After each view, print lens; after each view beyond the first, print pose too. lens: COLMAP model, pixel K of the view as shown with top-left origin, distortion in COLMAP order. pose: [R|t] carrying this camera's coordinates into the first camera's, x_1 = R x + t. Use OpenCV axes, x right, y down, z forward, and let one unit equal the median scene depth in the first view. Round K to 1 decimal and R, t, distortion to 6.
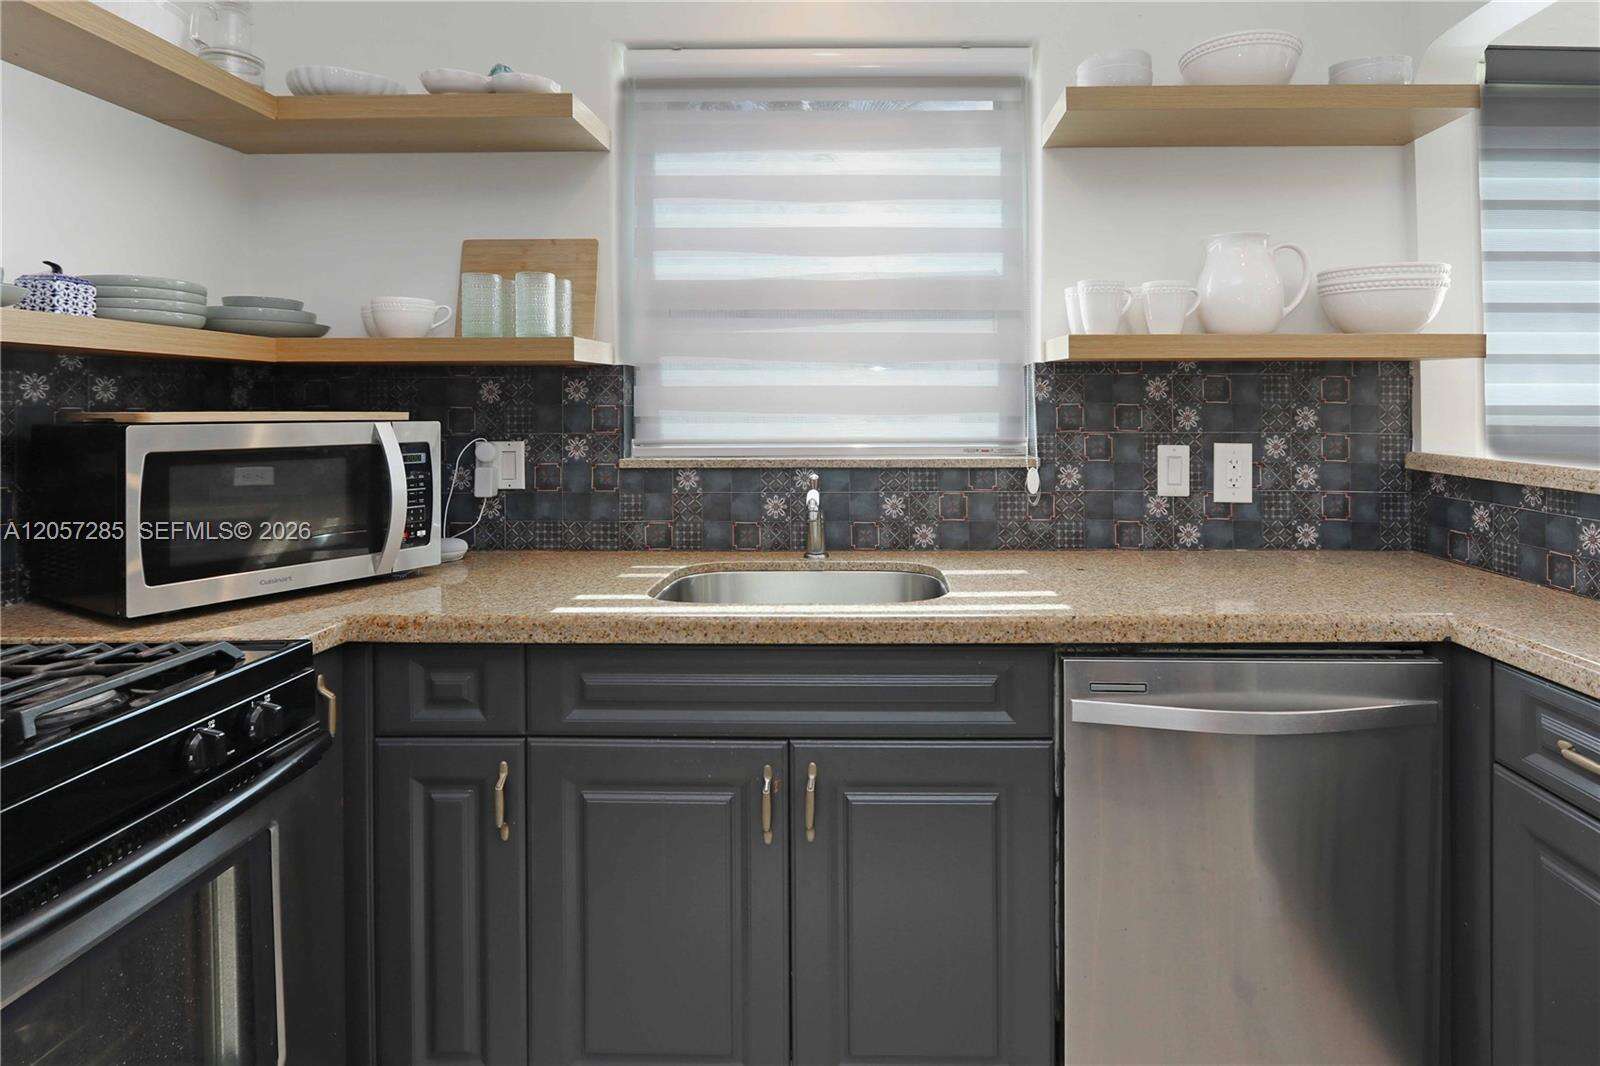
lens RADIAL K [[858.6, 0, 894.2], [0, 858.6, 401.3], [0, 0, 1]] dist [-0.016224, 0.001924]
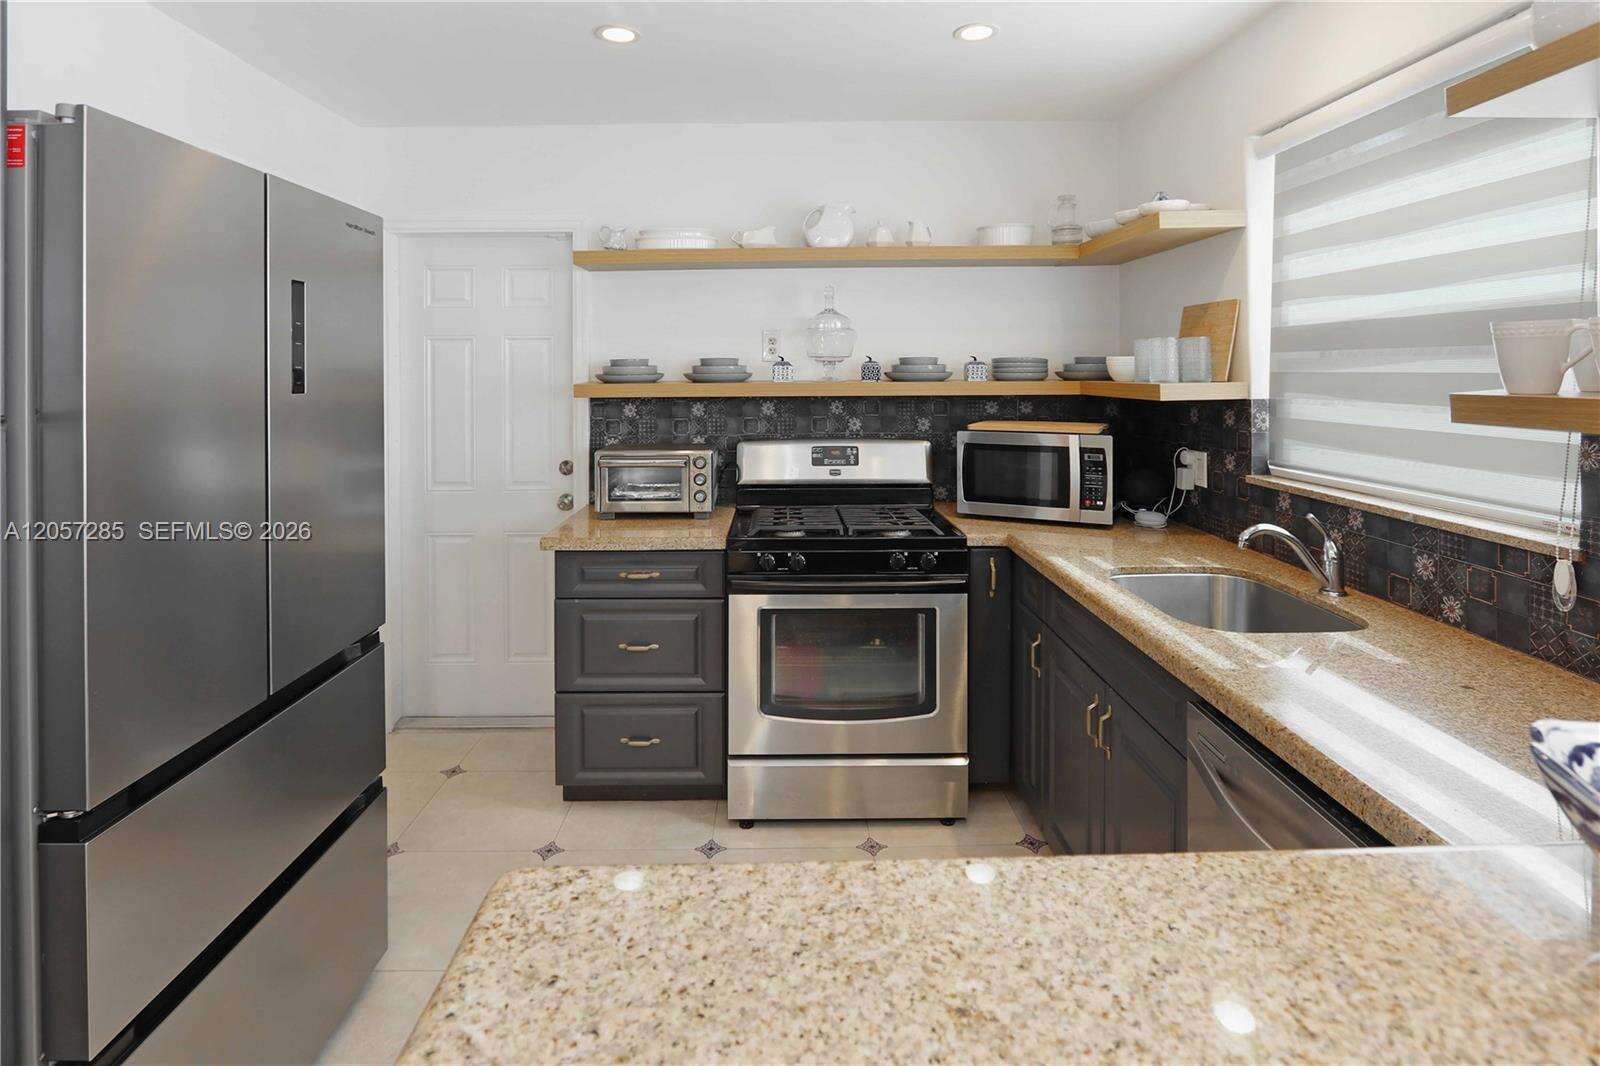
lens RADIAL K [[802.0, 0, 771.1], [0, 802.0, 355.9], [0, 0, 1]] dist [-0.017078, 0.001962]
pose [[-0.001913, -0.014285, -0.999896, 0.851846], [0.012206, 0.999823, -0.014308, -0.099484], [0.999924, -0.012233, -0.001739, 0.307861]]
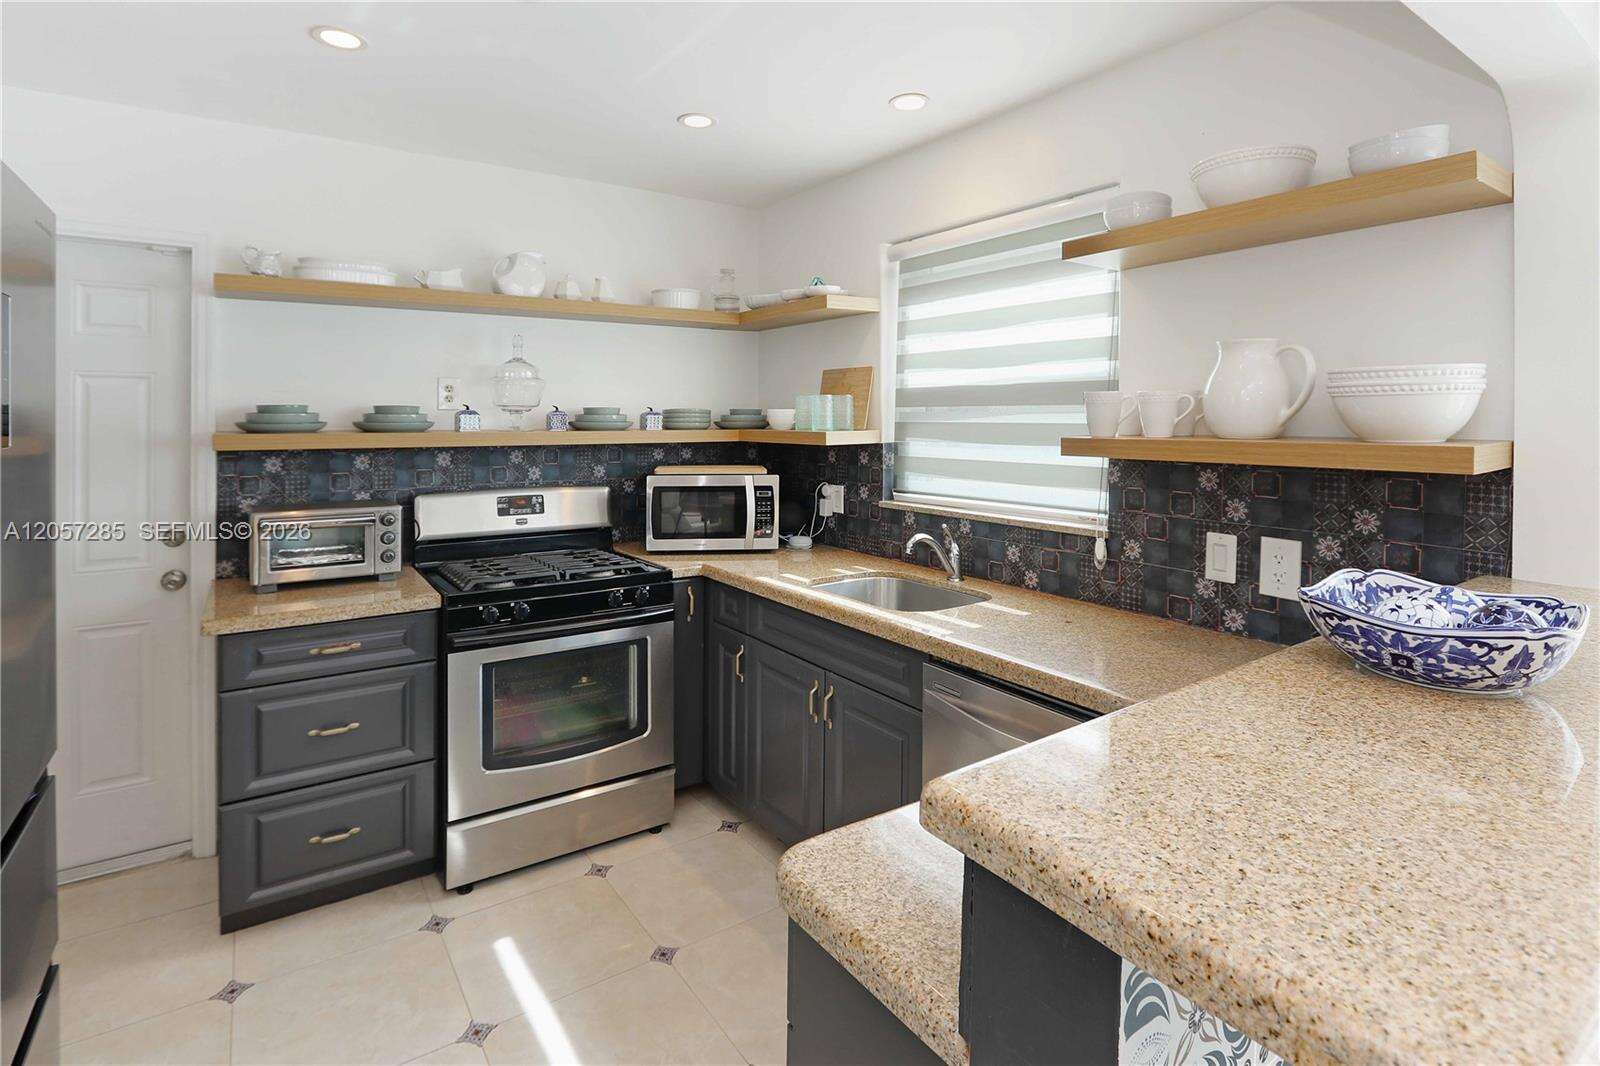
lens RADIAL K [[802.0, 0, 767.3], [0, 802.0, 409.9], [0, 0, 1]] dist [-0.017078, 0.001962]
pose [[0.550644, -0.005147, -0.834725, 0.851205], [0.003338, 0.999987, -0.003963, -0.102997], [0.834734, -0.000604, 0.550653, -0.028940]]
